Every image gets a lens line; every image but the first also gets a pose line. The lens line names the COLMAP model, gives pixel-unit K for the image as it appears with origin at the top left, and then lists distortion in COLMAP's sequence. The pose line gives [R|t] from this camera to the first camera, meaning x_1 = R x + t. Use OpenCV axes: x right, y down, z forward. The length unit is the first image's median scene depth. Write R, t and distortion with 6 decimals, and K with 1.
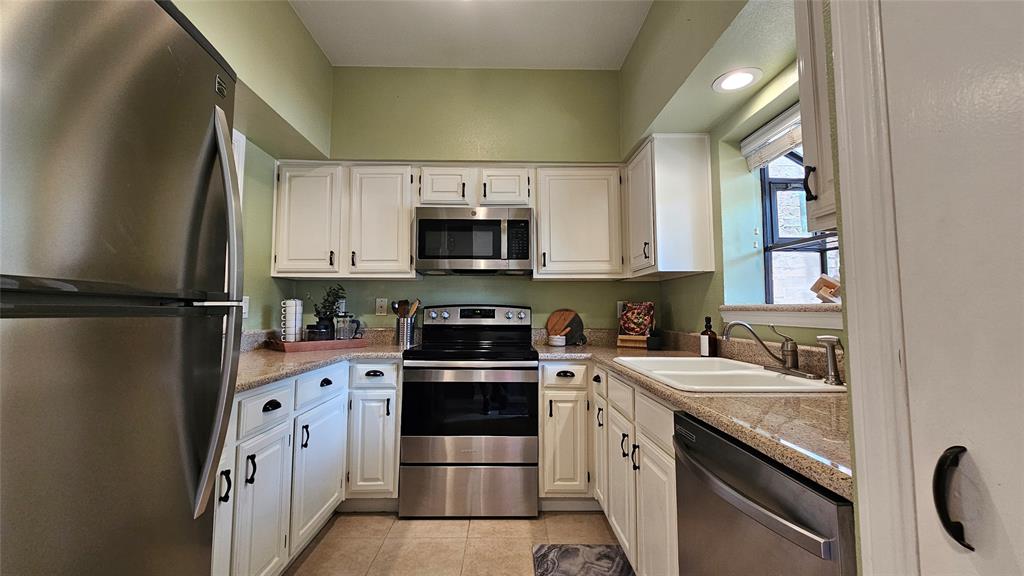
lens RADIAL K [[419.1, 0, 510.6], [0, 419.1, 278.9], [0, 0, 1]] dist [0.002475, -0.000682]
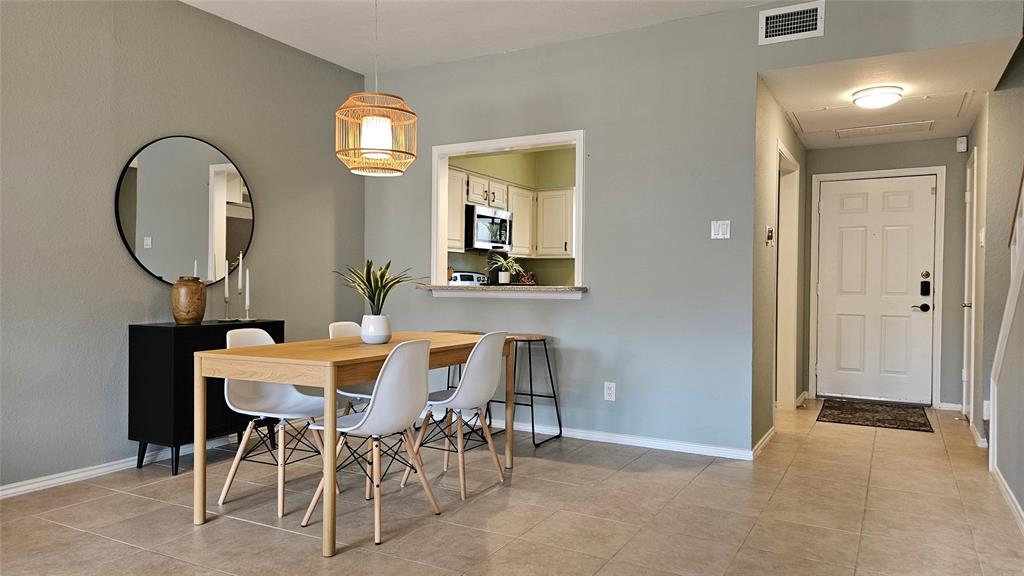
lens RADIAL K [[686.8, 0, 512.0], [0, 686.8, 288.0], [0, 0, 1]] dist [0.052738, -0.000372]
pose [[0.497562, 0.000810, 0.867428, -2.174268], [-0.069718, 0.996802, 0.039060, 0.016207], [-0.864622, -0.079910, 0.496028, -0.321907]]
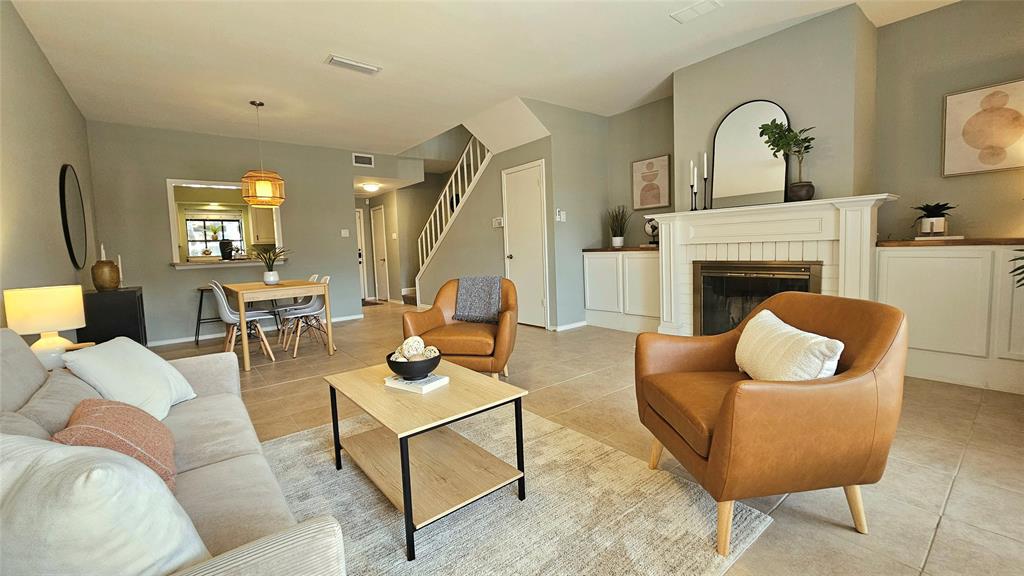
lens RADIAL K [[419.1, 0, 510.6], [0, 419.1, 278.9], [0, 0, 1]] dist [0.002475, -0.000682]
pose [[-0.601986, -0.026454, 0.798069, -3.158544], [-0.009426, 0.999617, 0.026025, 0.109928], [-0.798451, 0.008144, -0.602004, 0.768540]]
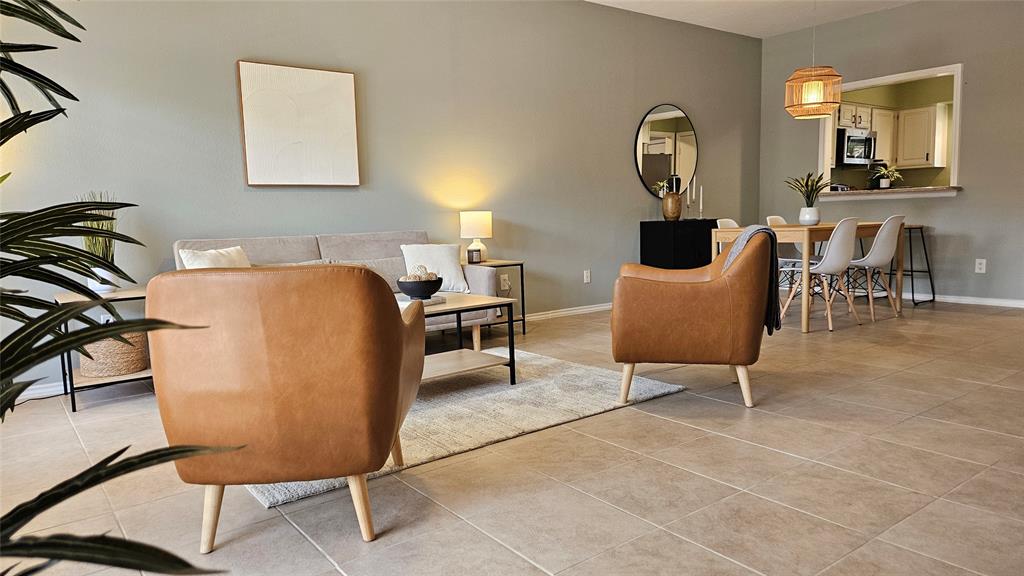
lens RADIAL K [[674.8, 0, 471.6], [0, 674.8, 285.7], [0, 0, 1]] dist [0.056539, -0.064588]
pose [[0.831200, -0.078743, 0.550369, -3.166494], [-0.010398, 0.987545, 0.156996, 0.055334], [-0.555877, -0.136218, 0.820028, -0.609979]]
